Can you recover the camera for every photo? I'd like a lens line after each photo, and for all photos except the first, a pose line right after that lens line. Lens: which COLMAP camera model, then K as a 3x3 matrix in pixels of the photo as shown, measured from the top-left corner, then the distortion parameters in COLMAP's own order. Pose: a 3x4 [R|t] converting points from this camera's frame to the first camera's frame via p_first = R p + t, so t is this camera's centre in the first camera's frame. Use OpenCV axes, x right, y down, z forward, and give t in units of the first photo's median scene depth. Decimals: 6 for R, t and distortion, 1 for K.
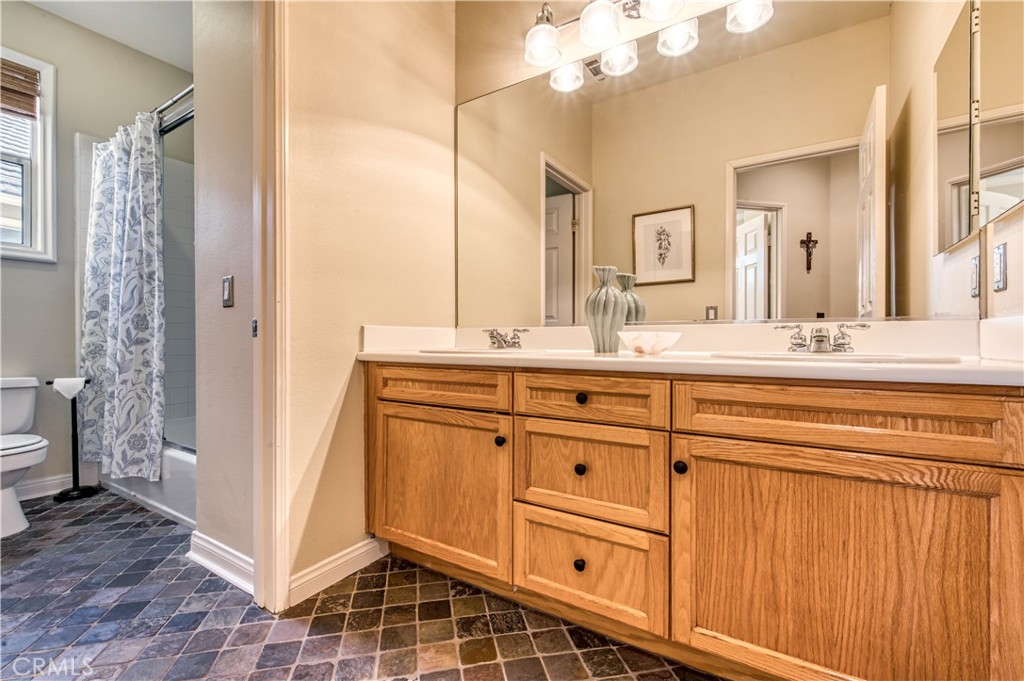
lens RADIAL K [[457.9, 0, 506.7], [0, 457.9, 343.9], [0, 0, 1]] dist [0.012360, -0.000383]
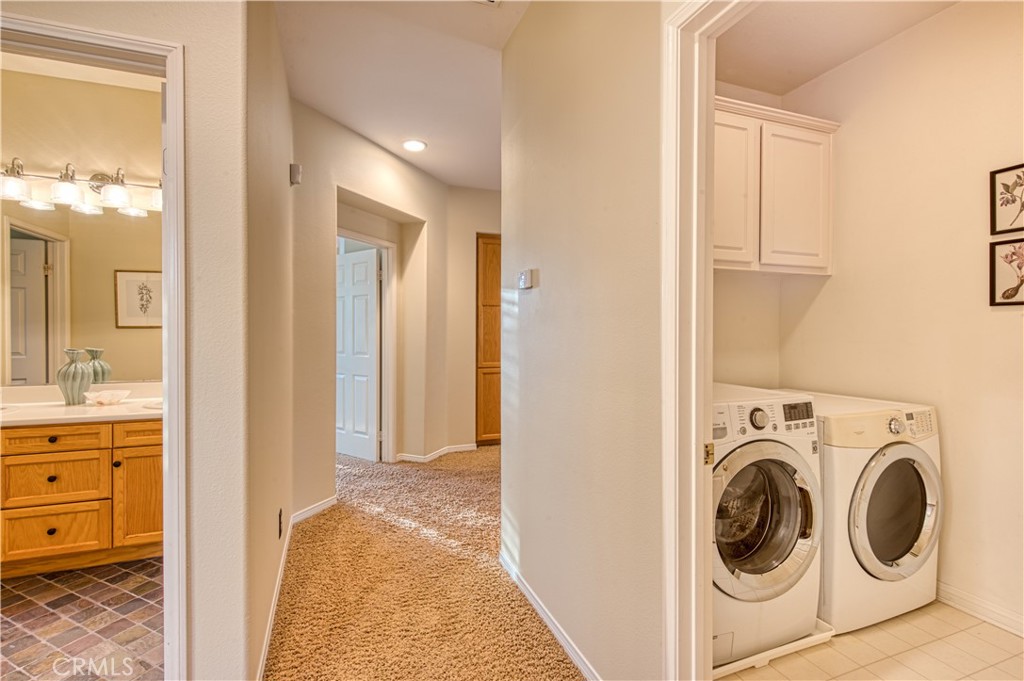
lens RADIAL K [[457.9, 0, 504.7], [0, 457.9, 336.9], [0, 0, 1]] dist [0.012360, -0.000383]
pose [[0.605216, -0.010871, 0.795987, -0.208183], [0.001744, 0.999922, 0.012330, -0.305926], [-0.796059, -0.006074, 0.605188, -1.525965]]
